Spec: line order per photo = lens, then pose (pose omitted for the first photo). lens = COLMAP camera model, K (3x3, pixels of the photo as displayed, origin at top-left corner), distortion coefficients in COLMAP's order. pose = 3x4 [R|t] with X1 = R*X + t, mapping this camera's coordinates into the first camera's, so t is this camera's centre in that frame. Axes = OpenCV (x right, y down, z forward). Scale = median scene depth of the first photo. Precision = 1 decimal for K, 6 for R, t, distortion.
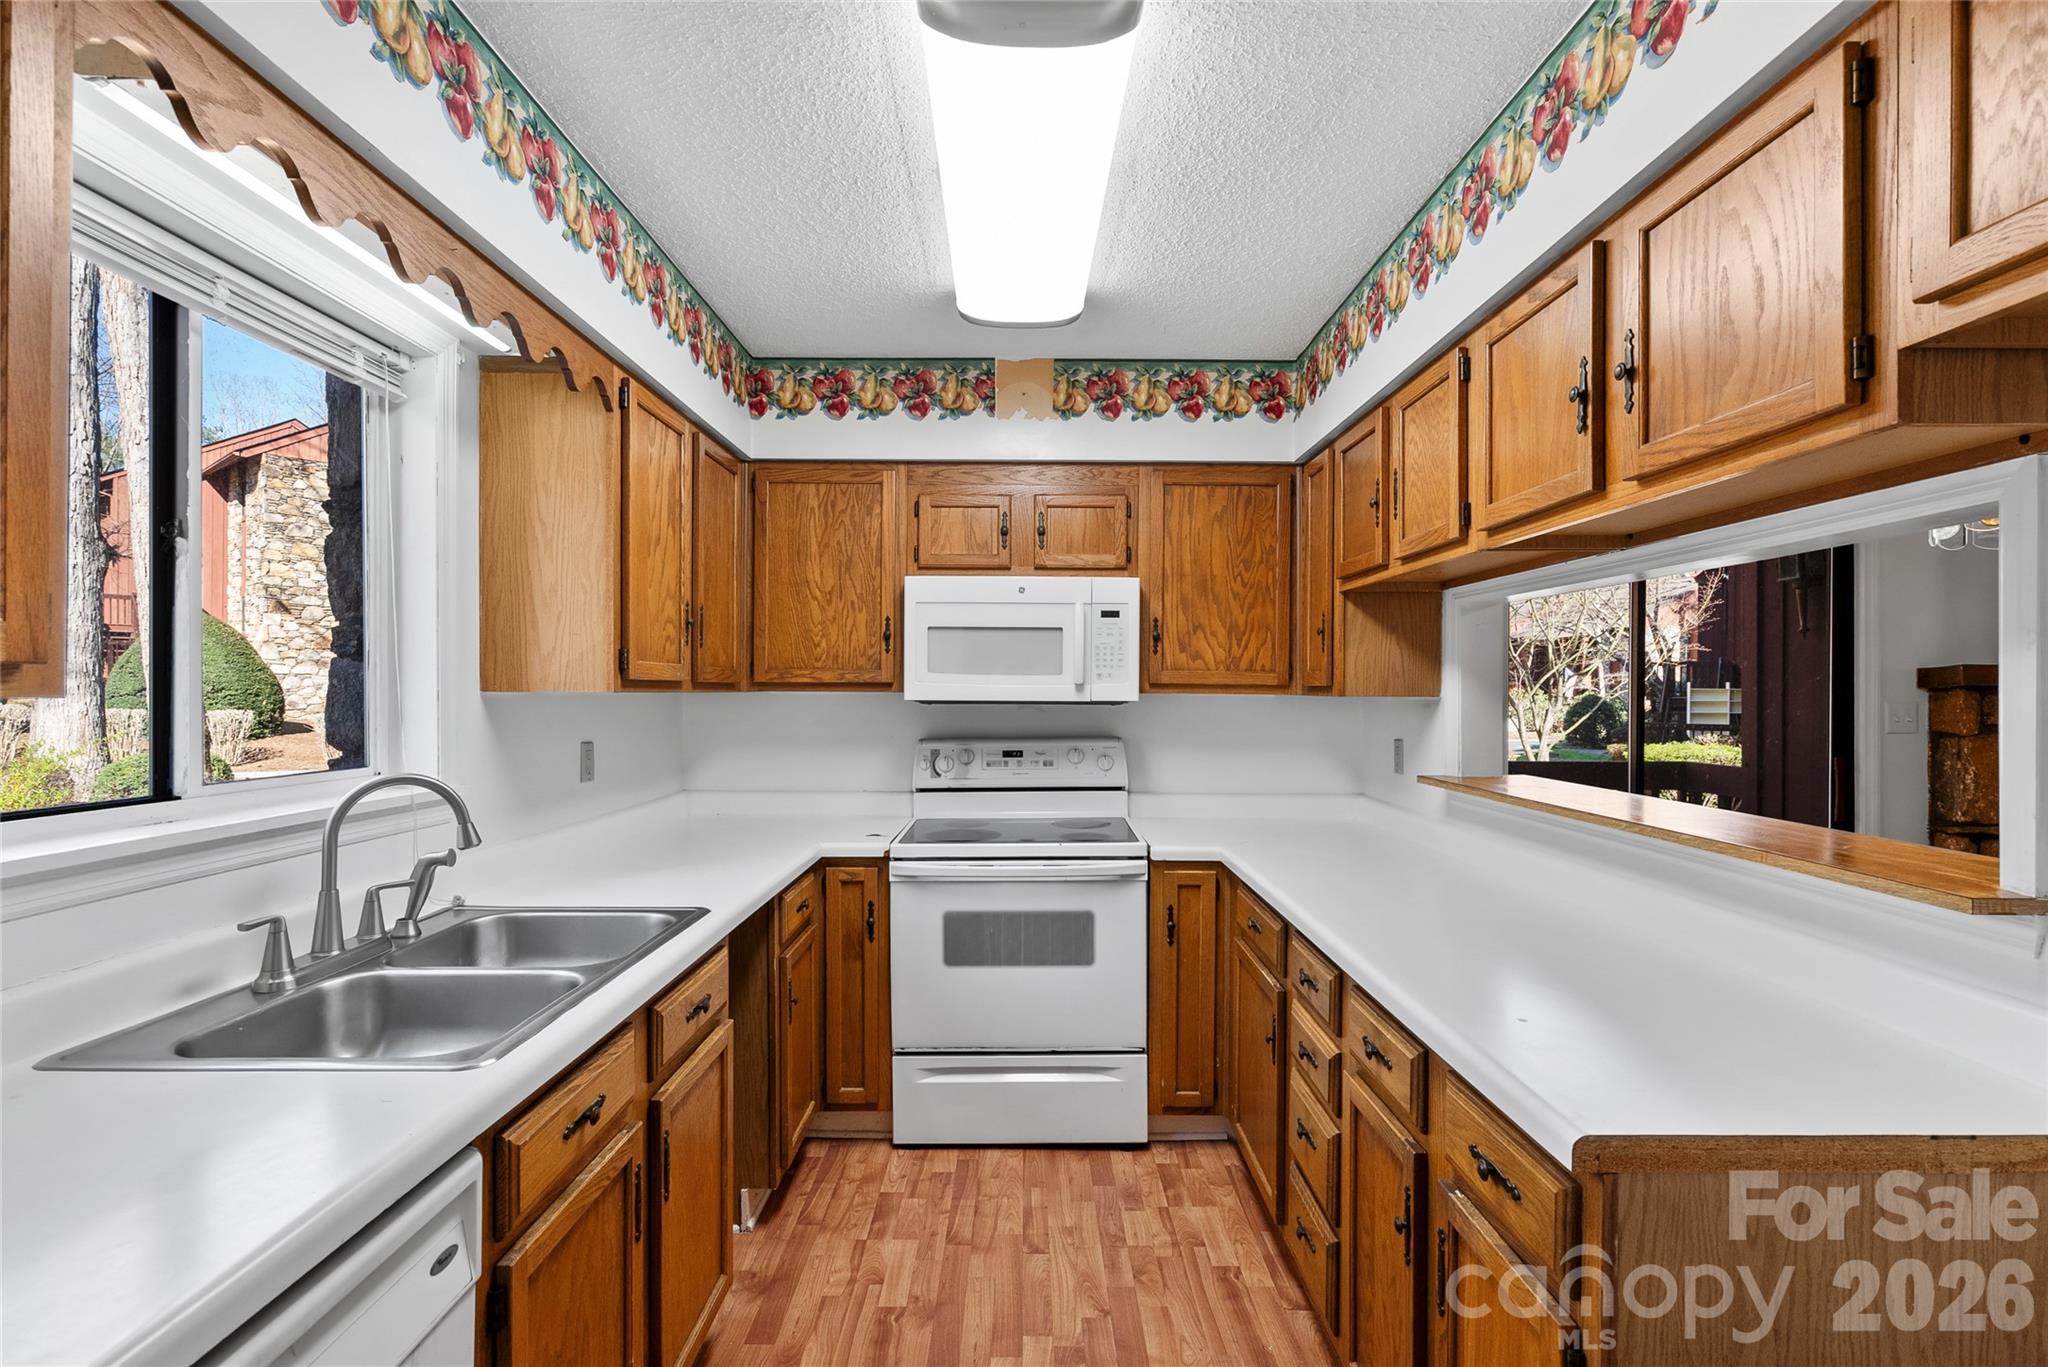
lens RADIAL K [[927.7, 0, 1005.9], [0, 927.7, 695.7], [0, 0, 1]] dist [-0.009054, 0.003055]
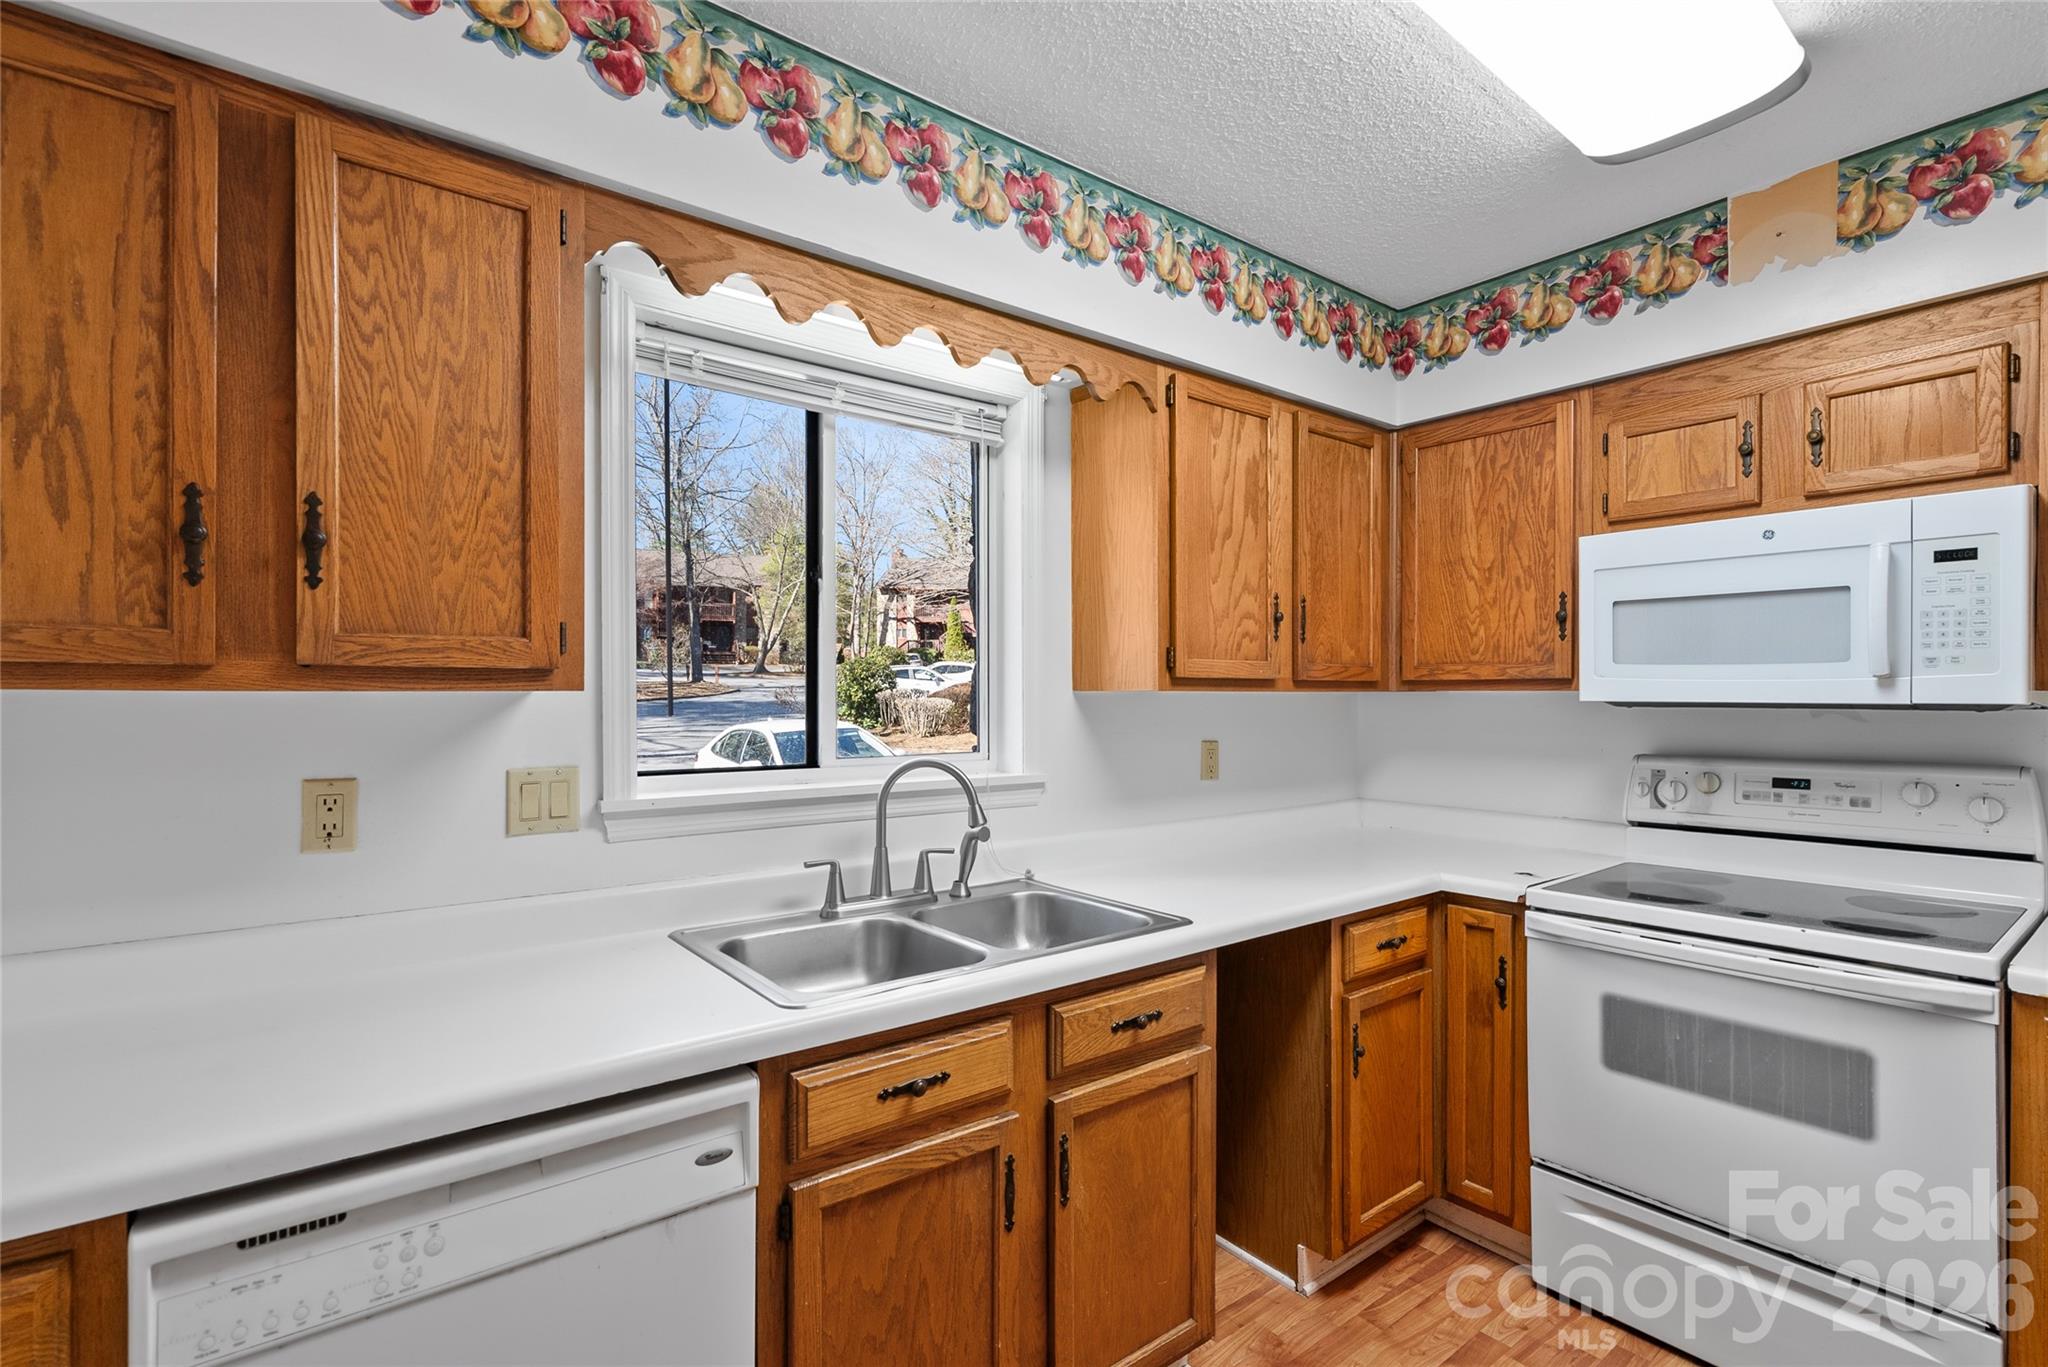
lens RADIAL K [[927.7, 0, 1023.6], [0, 927.7, 700.0], [0, 0, 1]] dist [-0.009054, 0.003055]
pose [[0.635425, 0.001782, -0.772161, 0.199821], [-0.002257, 0.999997, 0.000451, 0.004824], [0.772159, 0.001456, 0.635427, 0.188606]]
